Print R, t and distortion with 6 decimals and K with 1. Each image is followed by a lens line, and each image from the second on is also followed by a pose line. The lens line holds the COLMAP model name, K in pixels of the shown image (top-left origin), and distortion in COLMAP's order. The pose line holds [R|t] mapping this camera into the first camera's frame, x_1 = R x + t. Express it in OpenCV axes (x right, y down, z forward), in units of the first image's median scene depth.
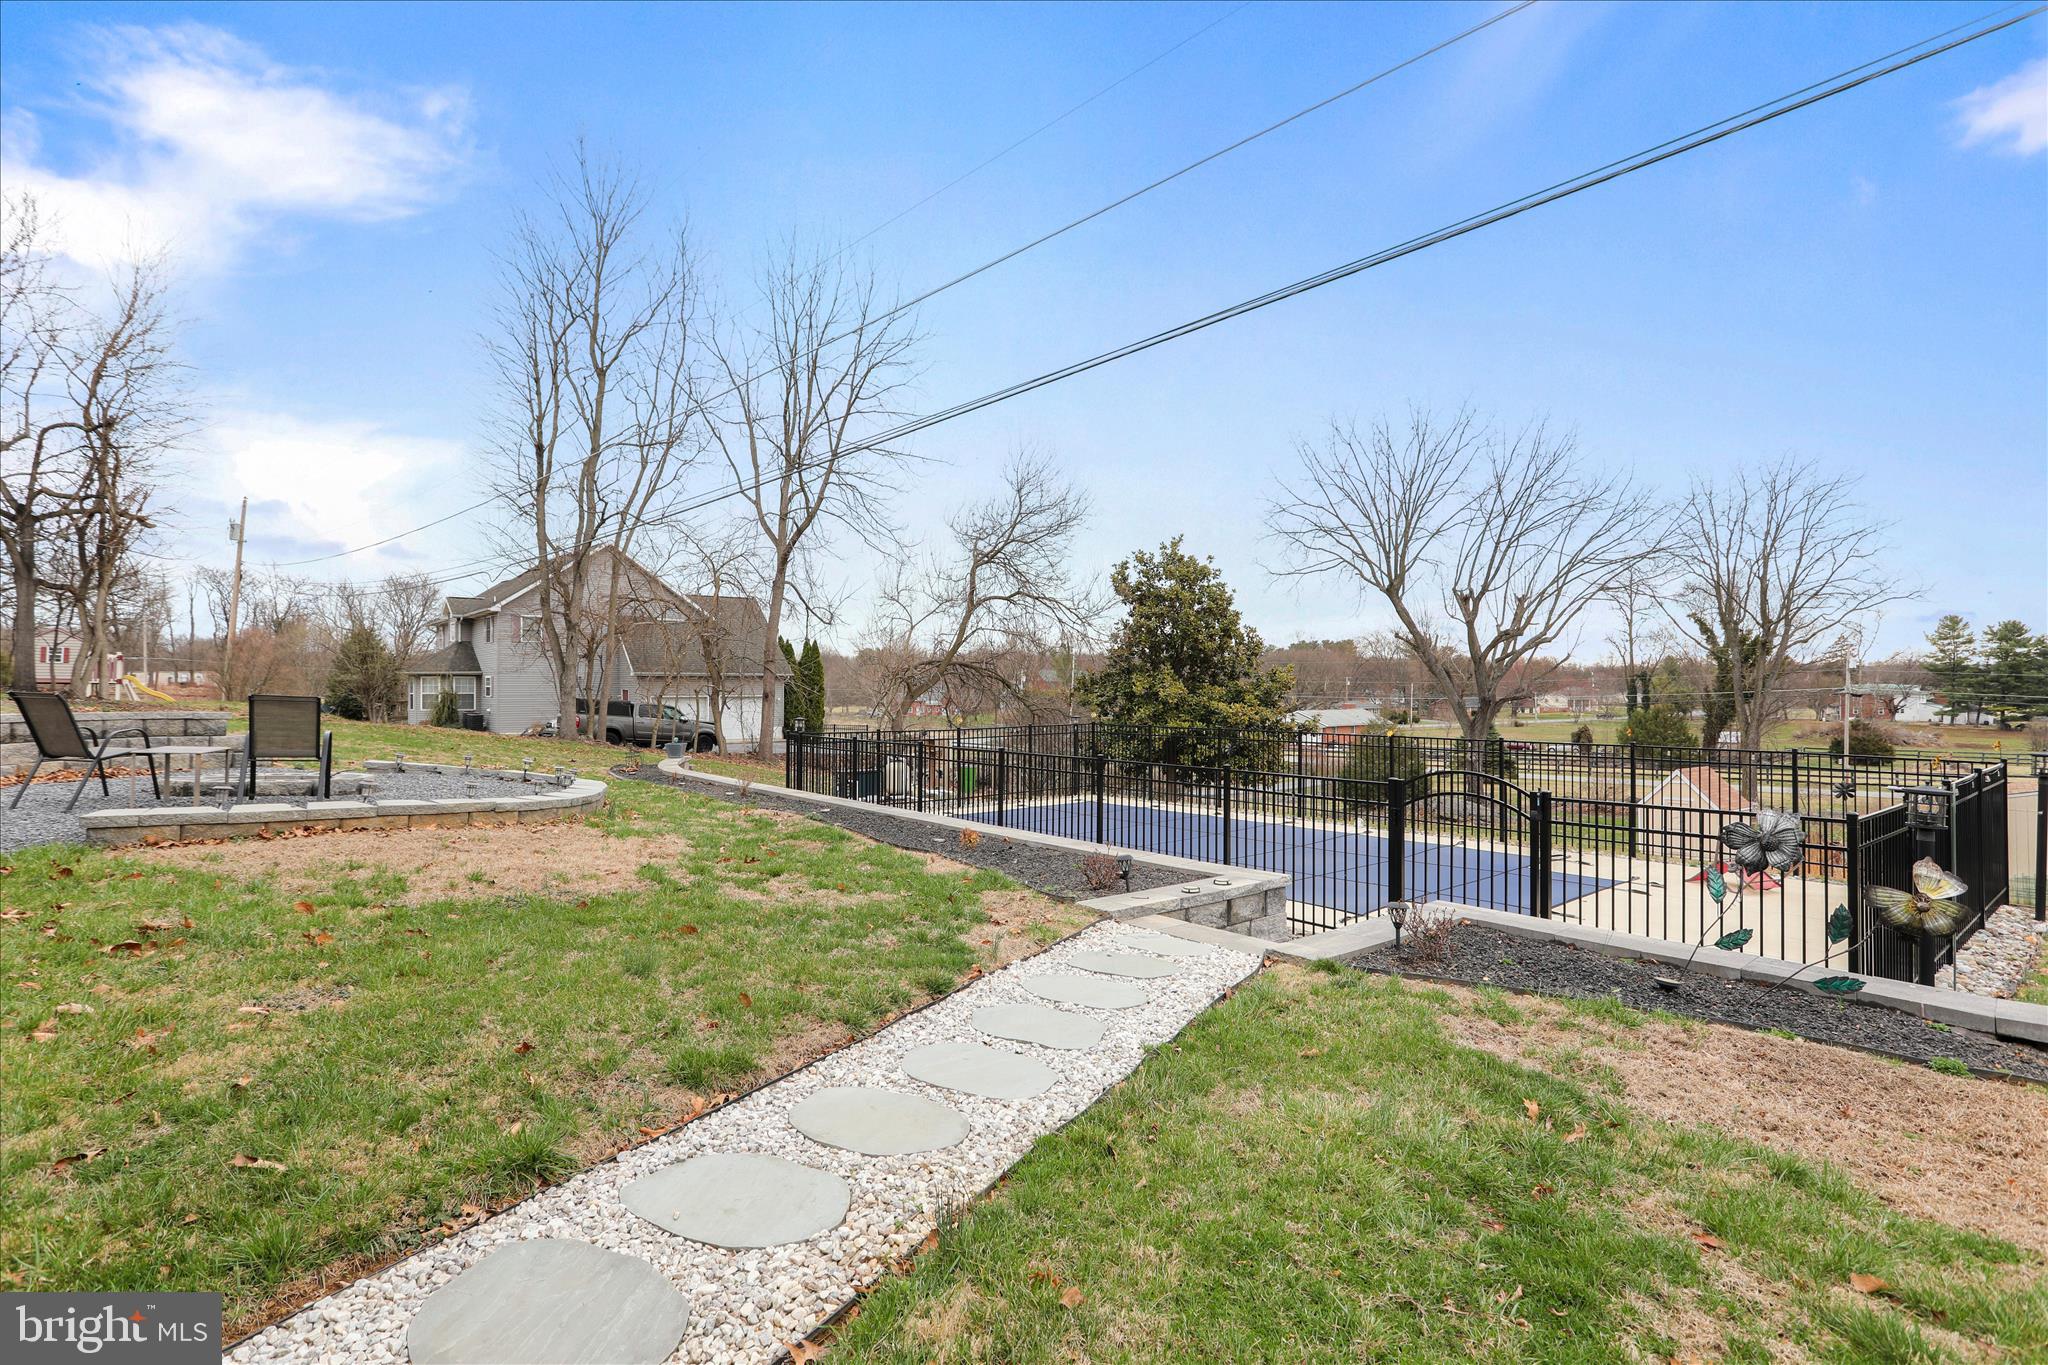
lens RADIAL K [[984.6, 0, 1015.4], [0, 984.6, 690.9], [0, 0, 1]] dist [-0.000695, 0.008231]
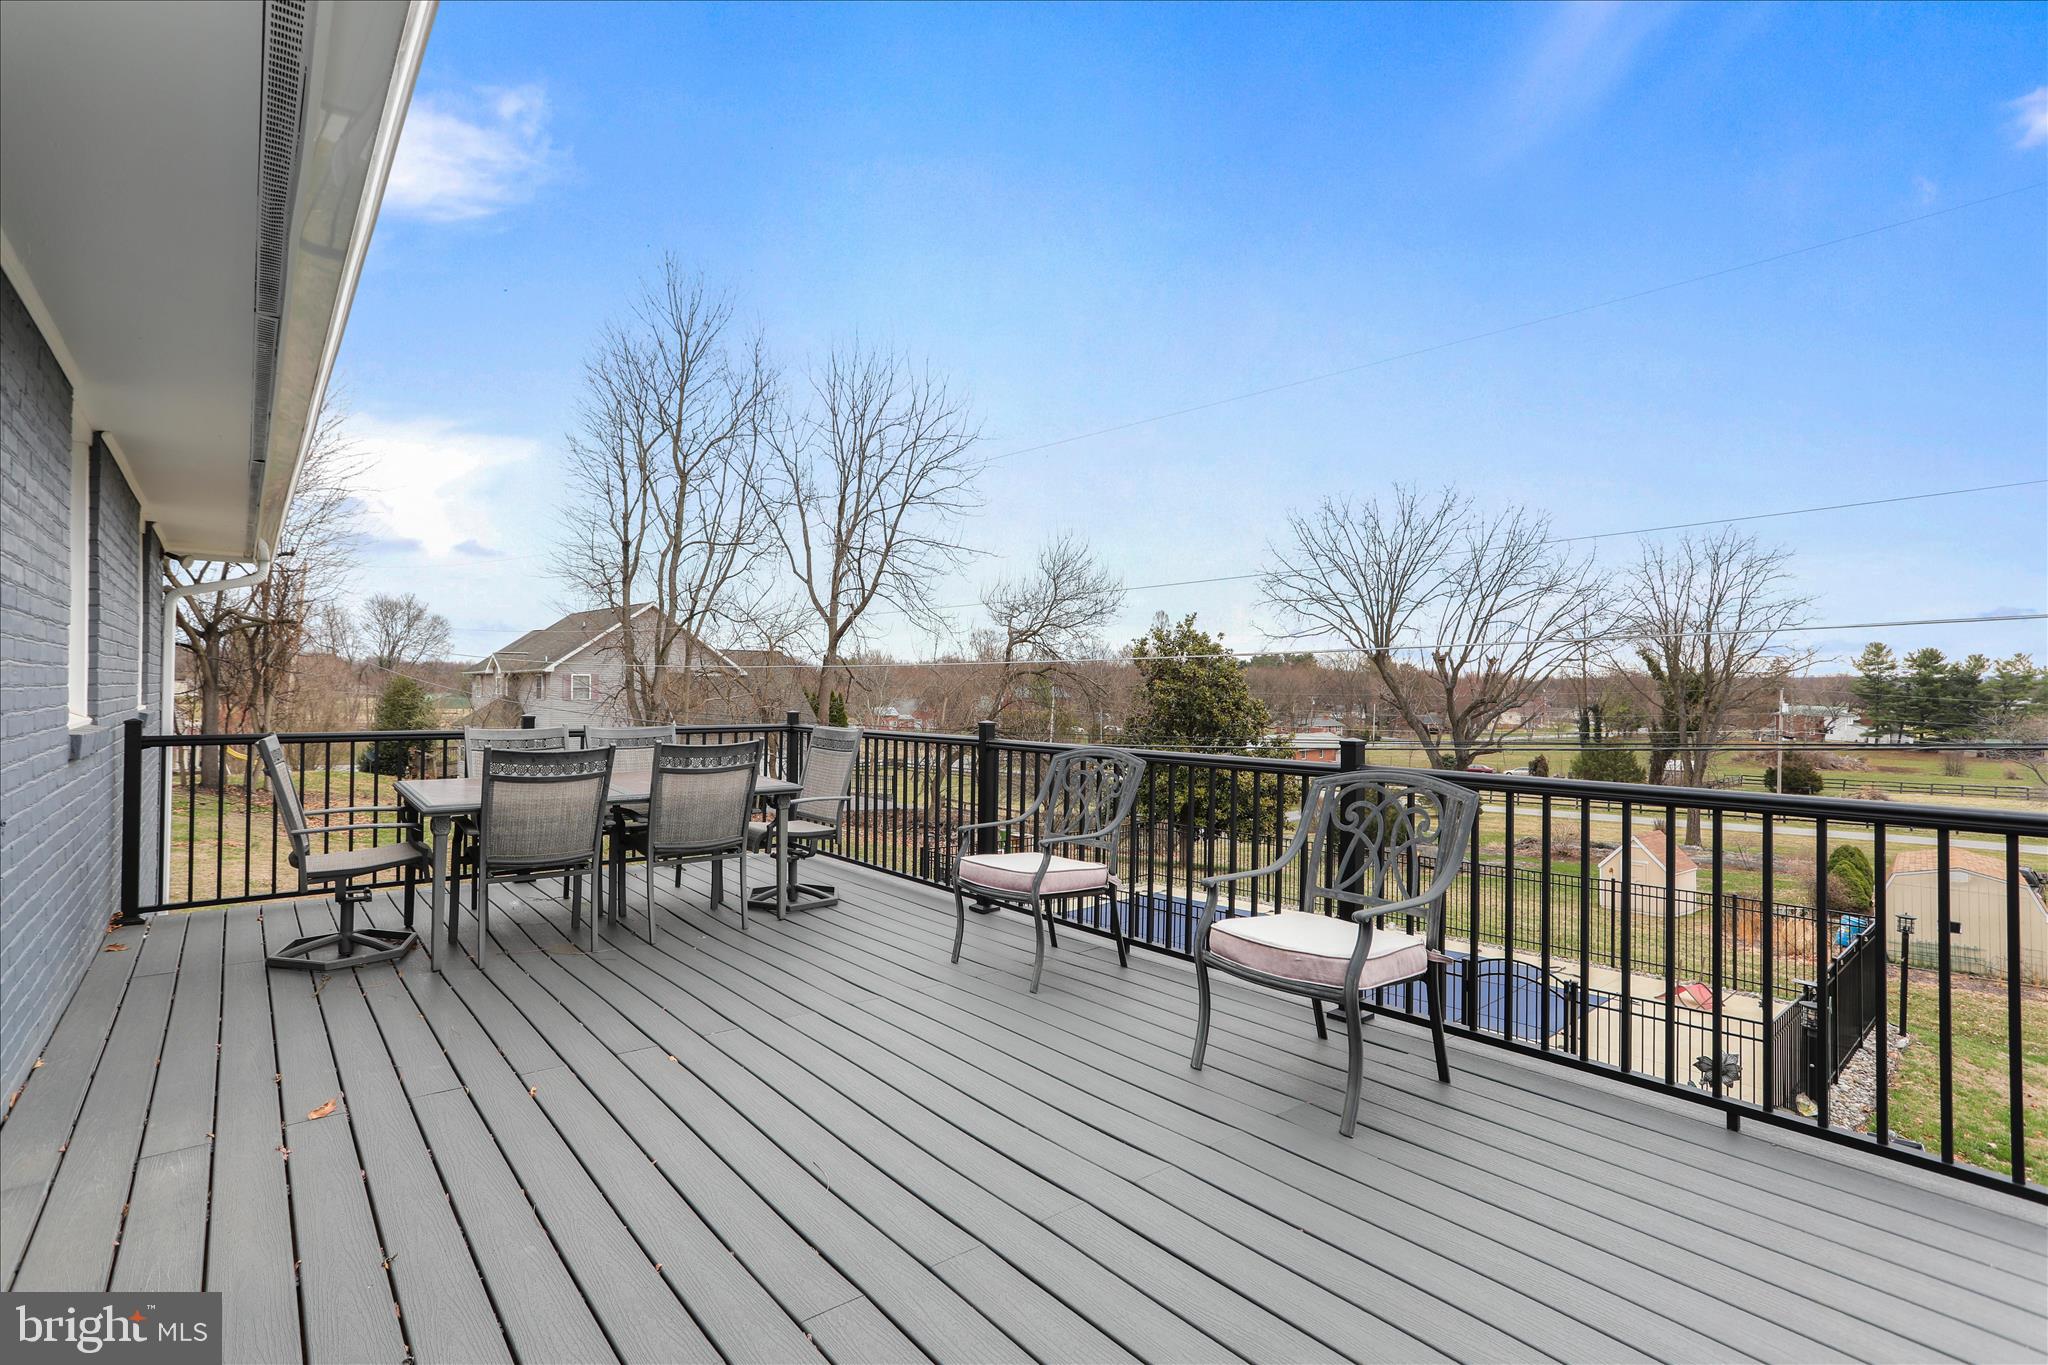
lens RADIAL K [[1003.5, 0, 1012.5], [0, 1003.5, 683.0], [0, 0, 1]] dist [0.003729, 0.001005]
pose [[0.998882, 0.010013, 0.046192, -0.080651], [-0.009784, 0.999939, -0.005190, -0.069252], [-0.046241, 0.004732, 0.998919, -0.100729]]
